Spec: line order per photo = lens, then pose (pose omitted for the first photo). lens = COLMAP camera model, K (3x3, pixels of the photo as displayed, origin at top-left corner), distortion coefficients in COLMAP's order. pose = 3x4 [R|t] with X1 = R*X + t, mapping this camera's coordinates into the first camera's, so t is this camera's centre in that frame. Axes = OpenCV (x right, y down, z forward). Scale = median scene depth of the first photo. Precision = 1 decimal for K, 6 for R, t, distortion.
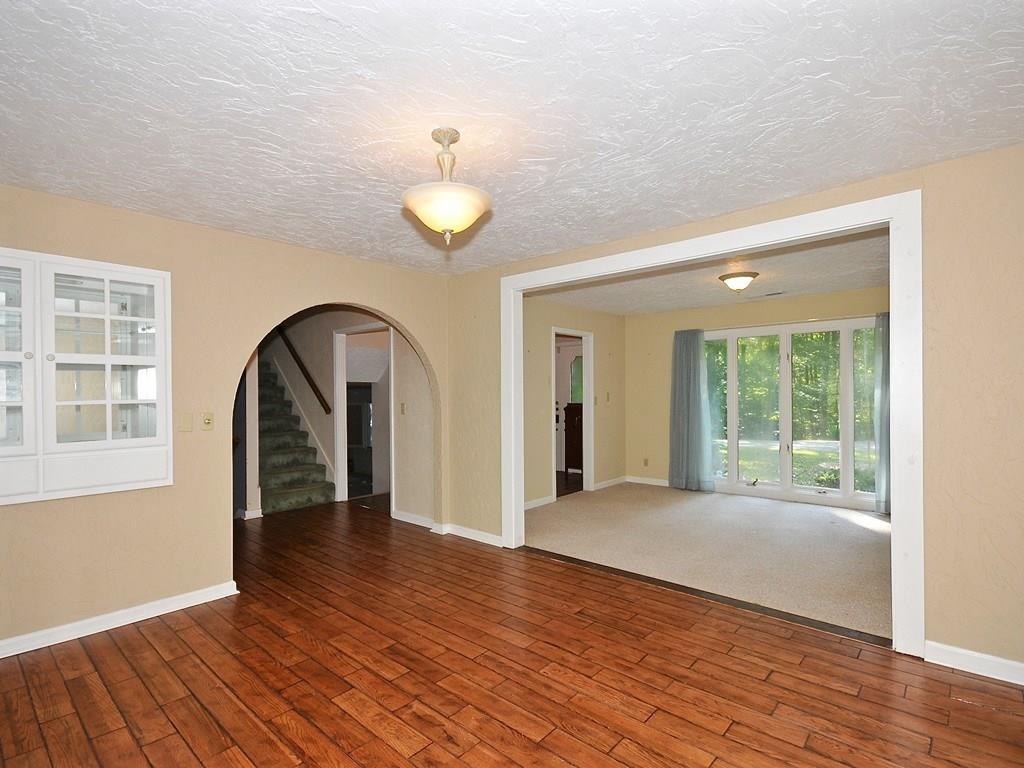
lens RADIAL K [[514.6, 0, 512.4], [0, 514.6, 388.8], [0, 0, 1]] dist [-0.009613, 0.000912]
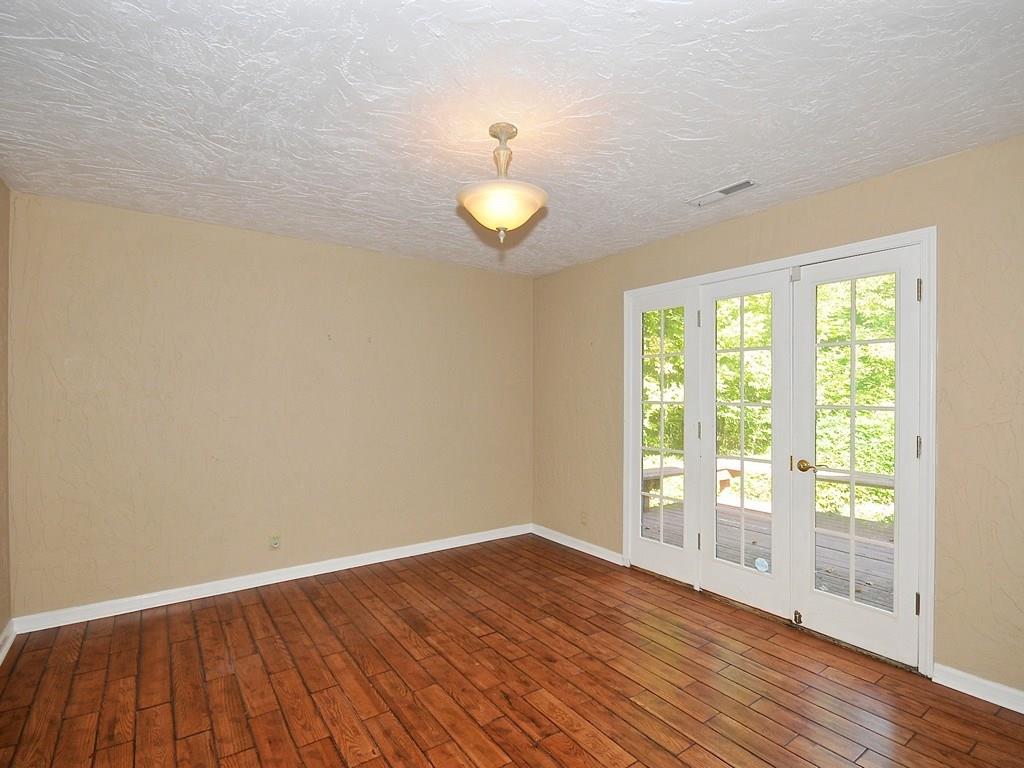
lens RADIAL K [[514.6, 0, 511.8], [0, 514.6, 387.5], [0, 0, 1]] dist [-0.009613, 0.000912]
pose [[-0.973641, 0.004465, 0.228043, -0.358156], [0.003237, 0.999978, -0.005757, 0.001627], [-0.228064, -0.004867, -0.973634, 1.914696]]
